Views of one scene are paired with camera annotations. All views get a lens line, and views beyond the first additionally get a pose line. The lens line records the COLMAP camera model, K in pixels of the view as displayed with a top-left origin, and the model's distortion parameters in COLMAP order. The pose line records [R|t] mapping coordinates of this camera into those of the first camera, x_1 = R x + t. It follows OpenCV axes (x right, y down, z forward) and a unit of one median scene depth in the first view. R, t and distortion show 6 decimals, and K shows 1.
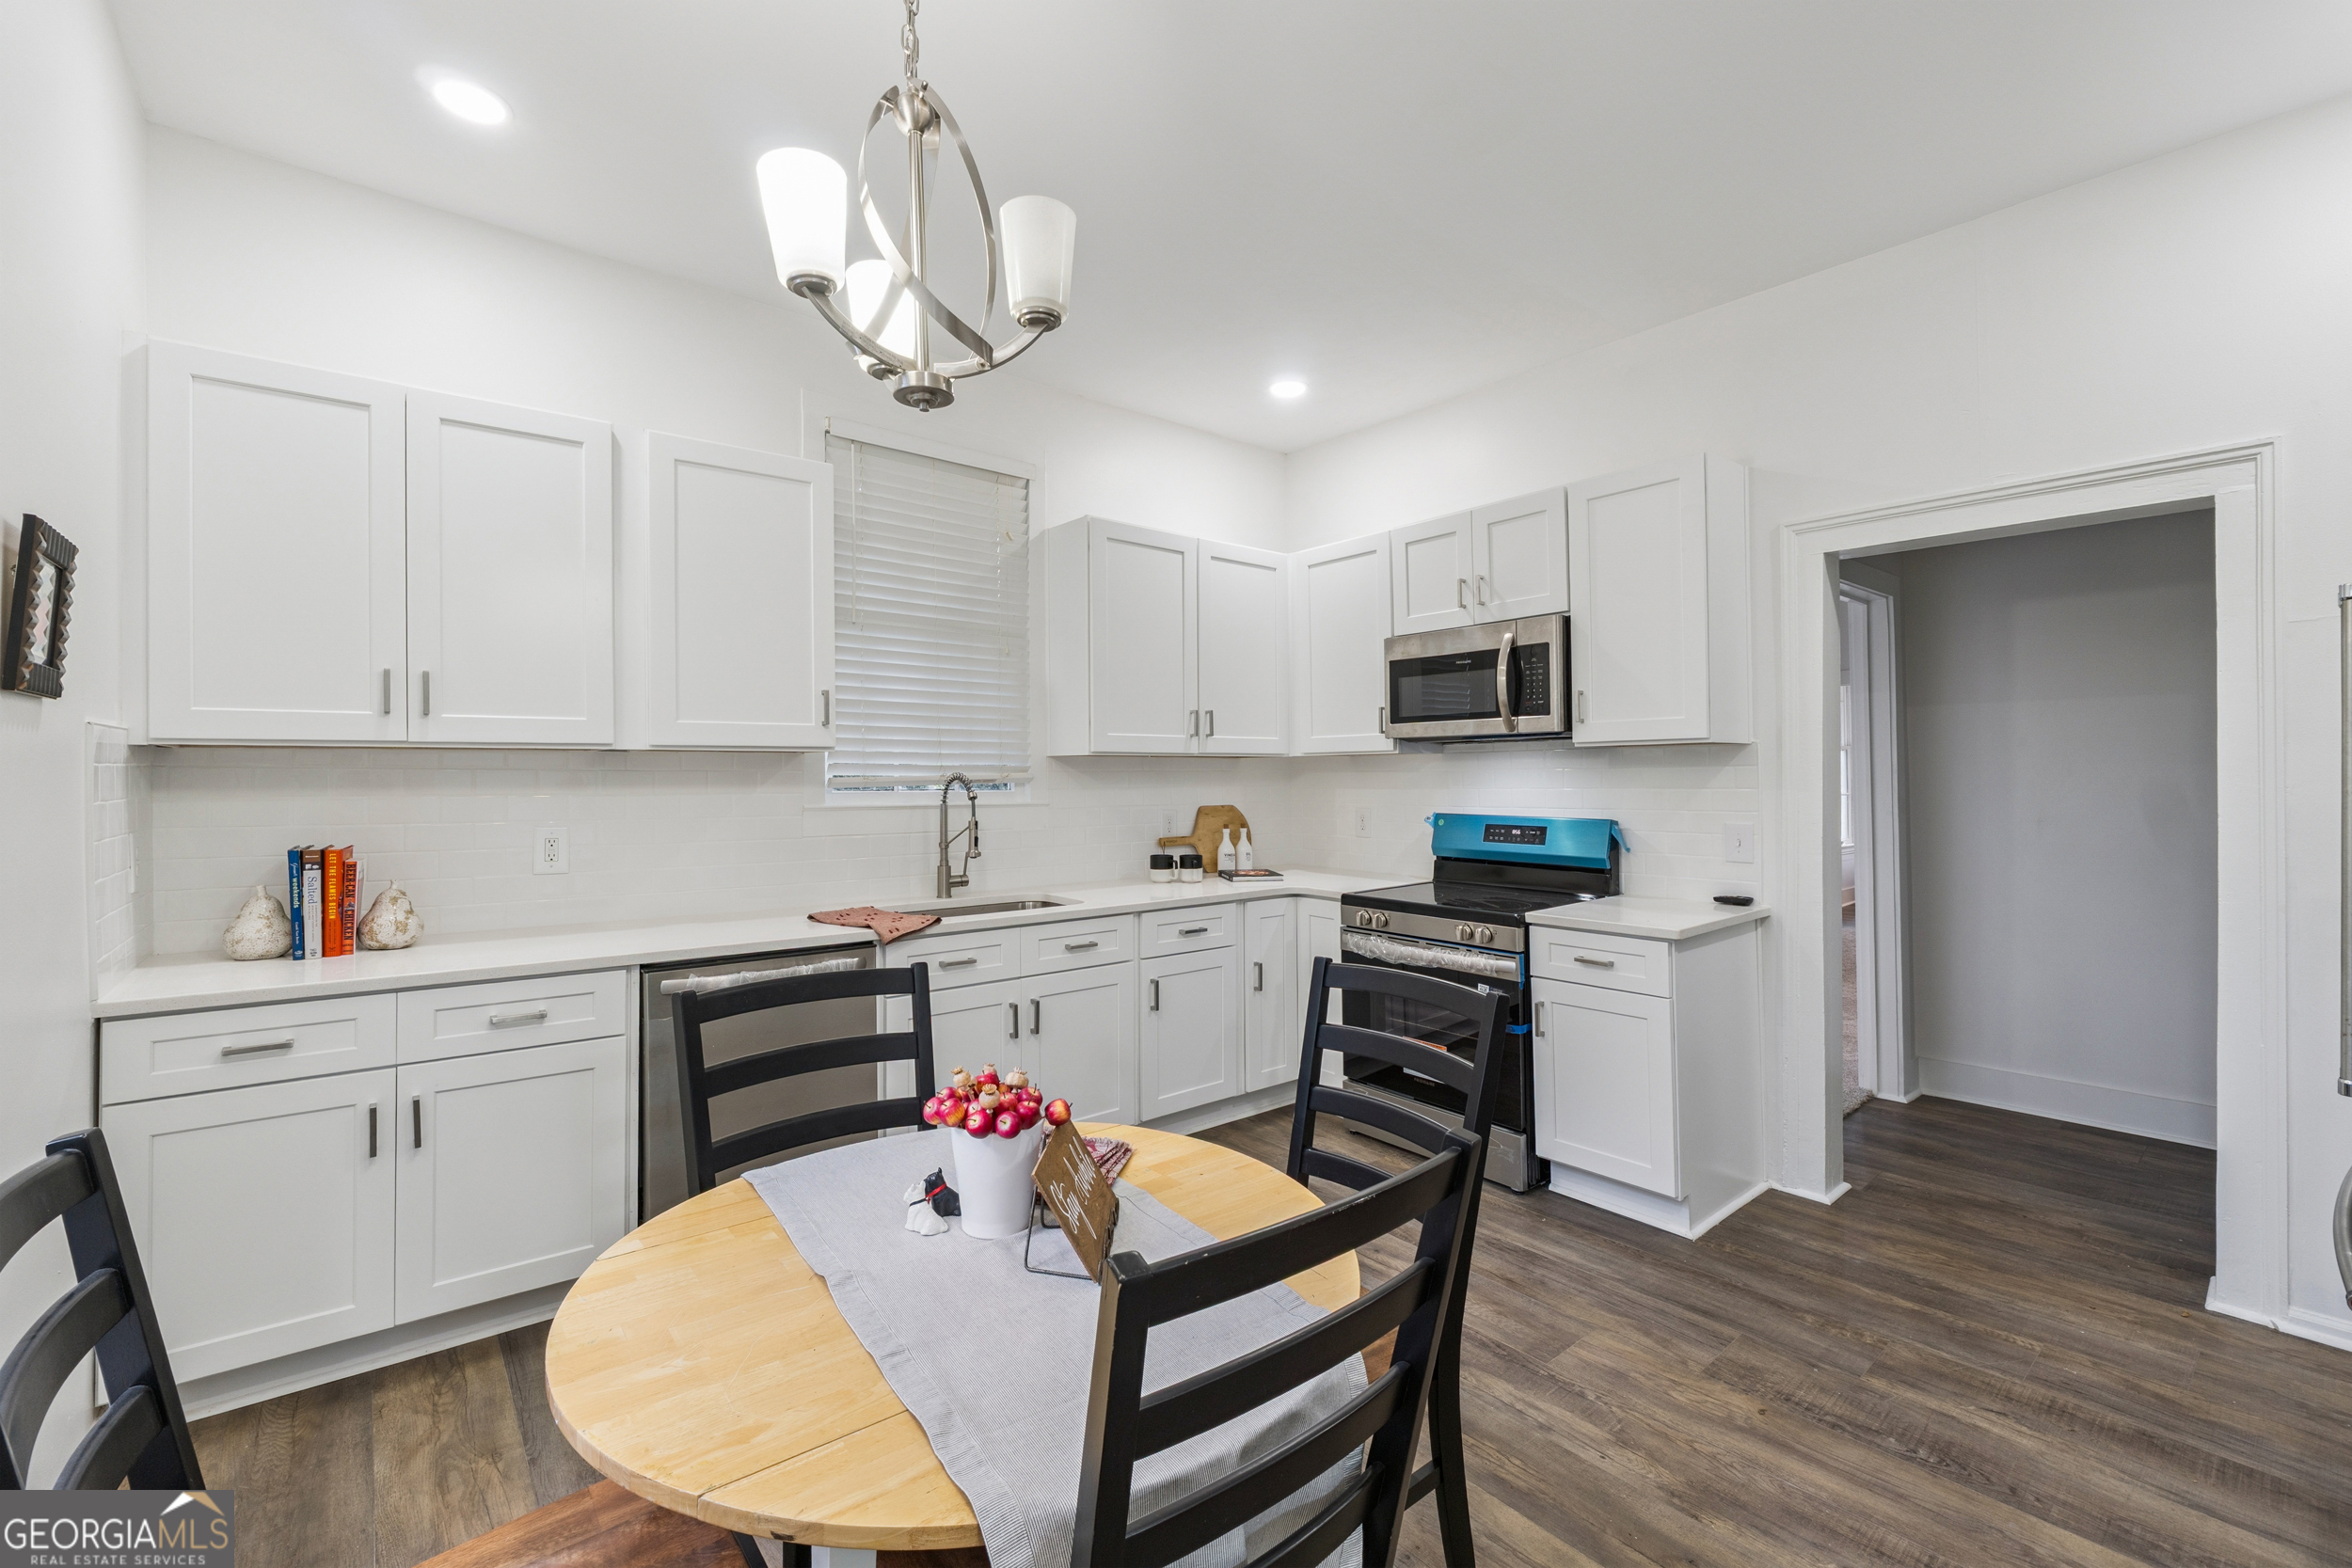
lens RADIAL K [[940.6, 0, 1162.1], [0, 940.6, 770.3], [0, 0, 1]] dist [-0.001615, 0.000104]
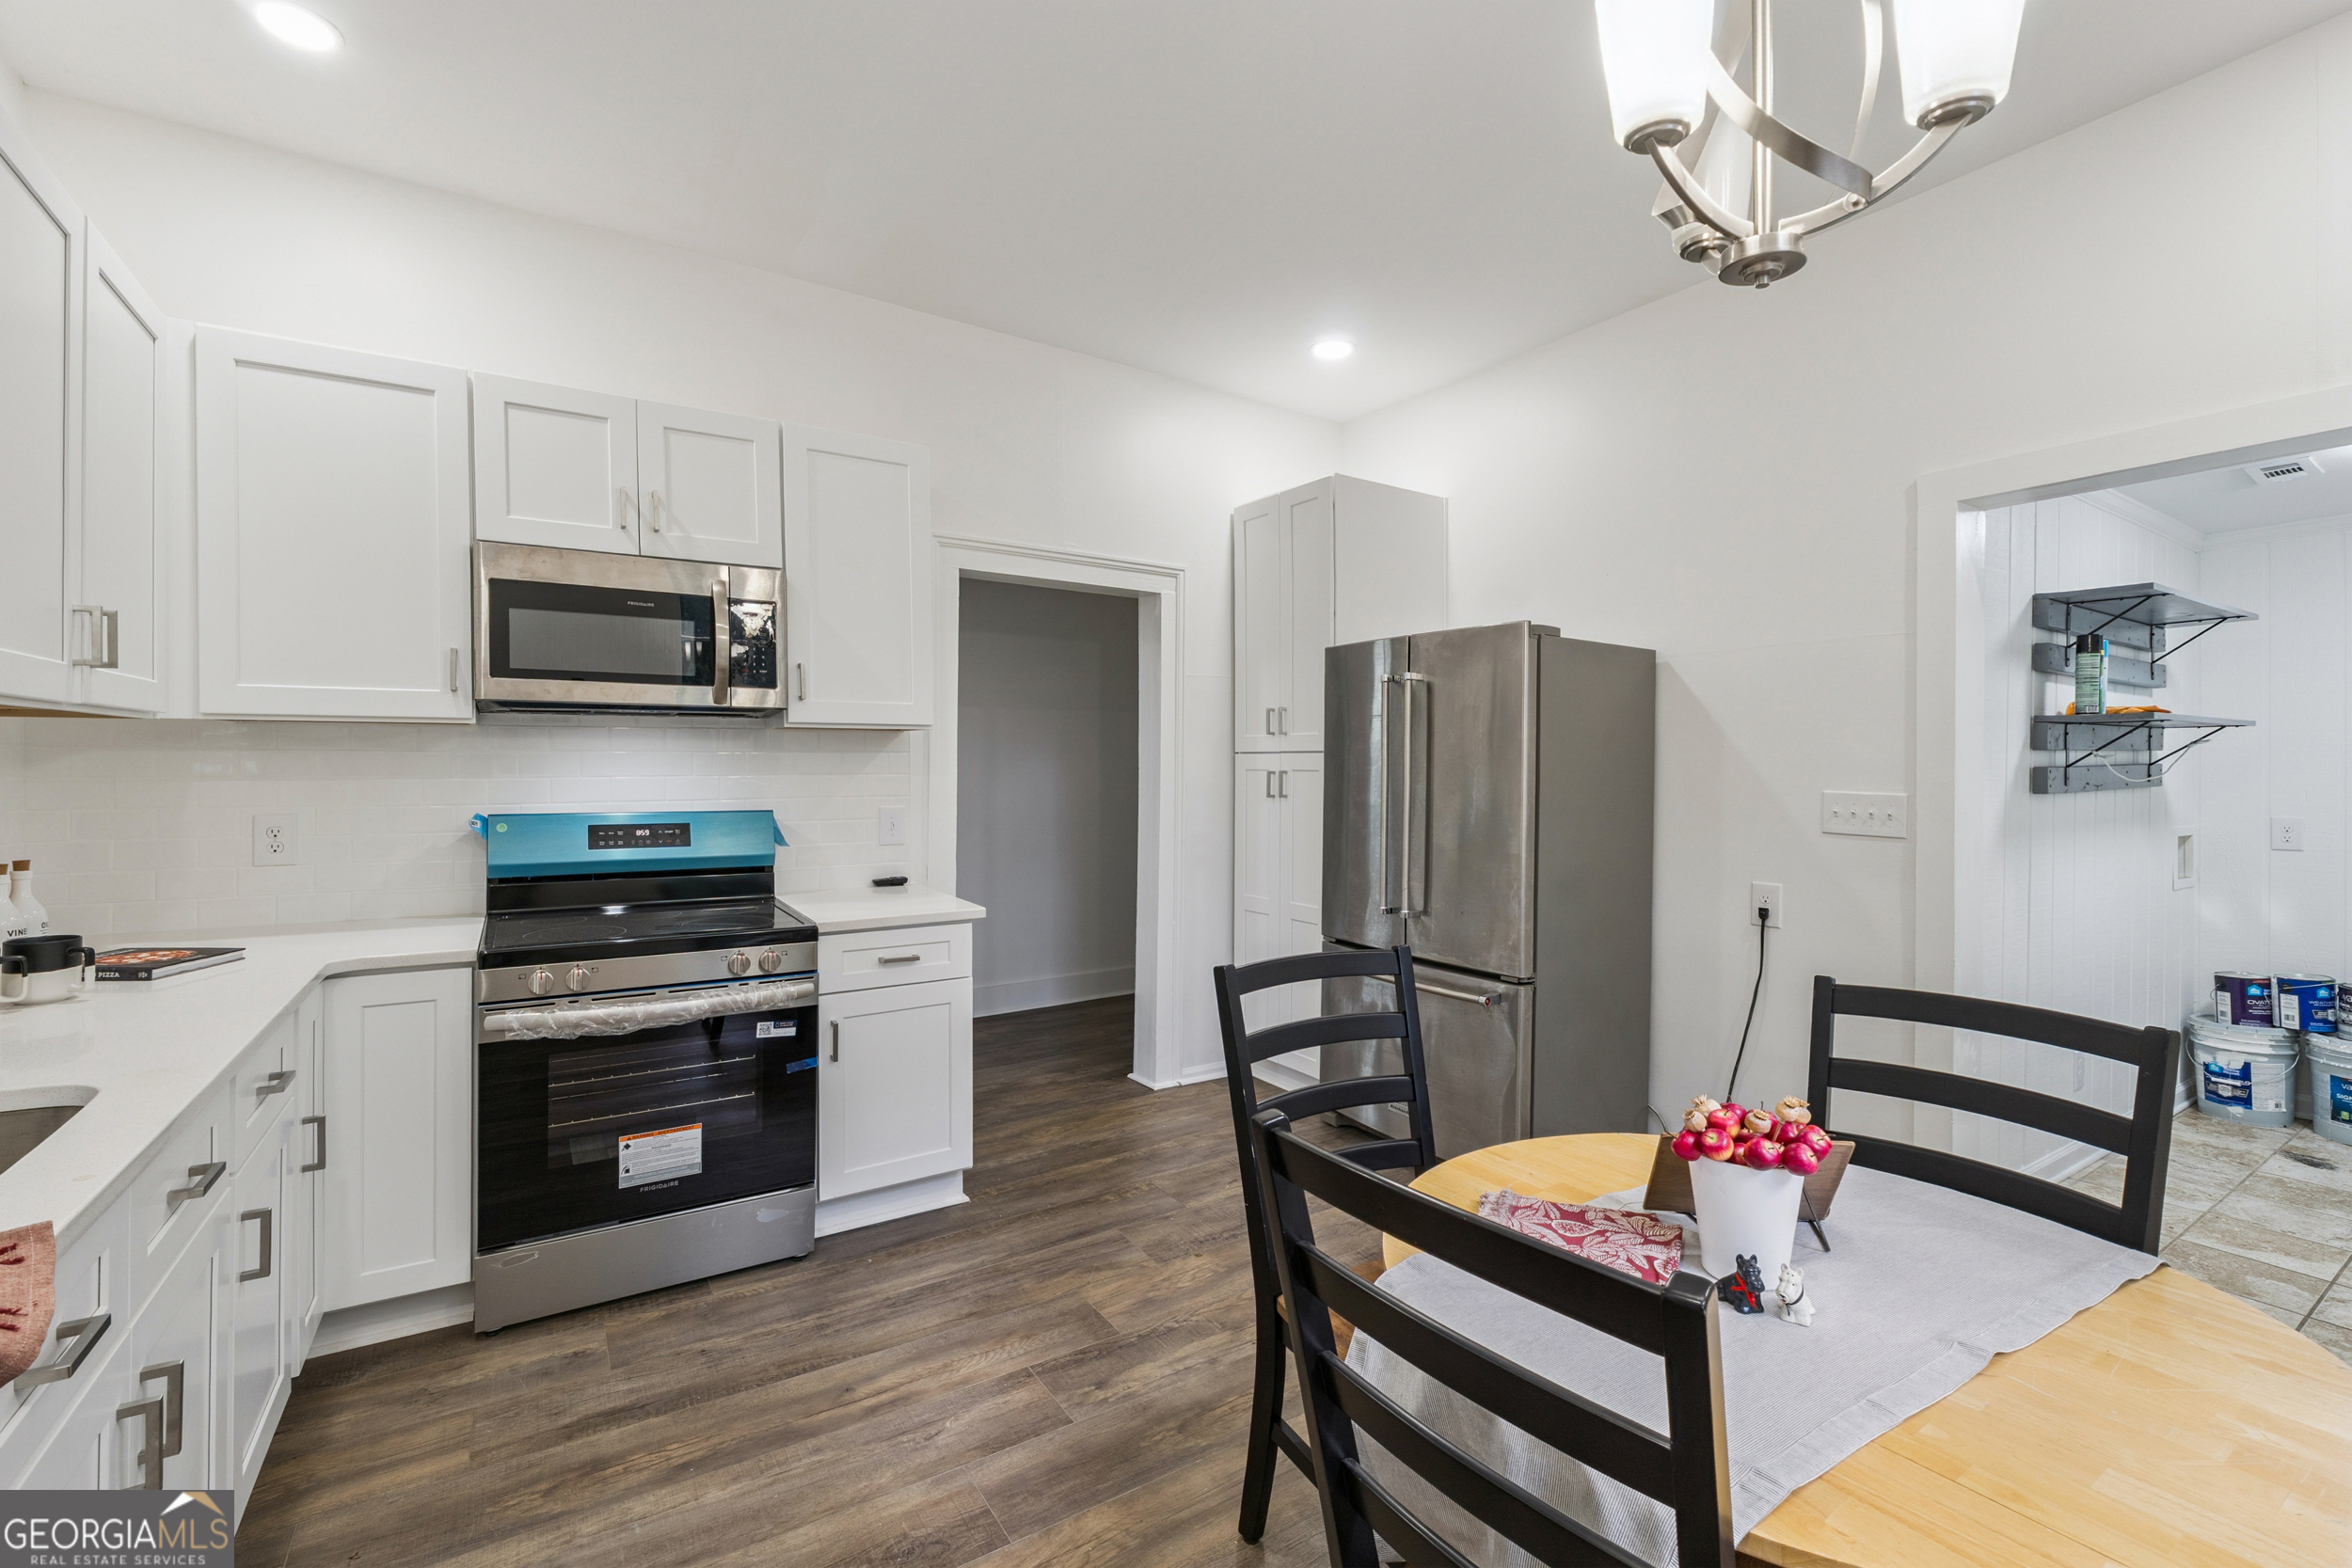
lens RADIAL K [[1002.5, 0, 1176.8], [0, 1002.5, 774.3], [0, 0, 1]] dist [0.003020, 0.000285]
pose [[0.133701, -0.005057, 0.991009, -0.446475], [-0.011828, 0.999908, 0.006698, 0.008080], [-0.990951, -0.012617, 0.133629, 0.535860]]
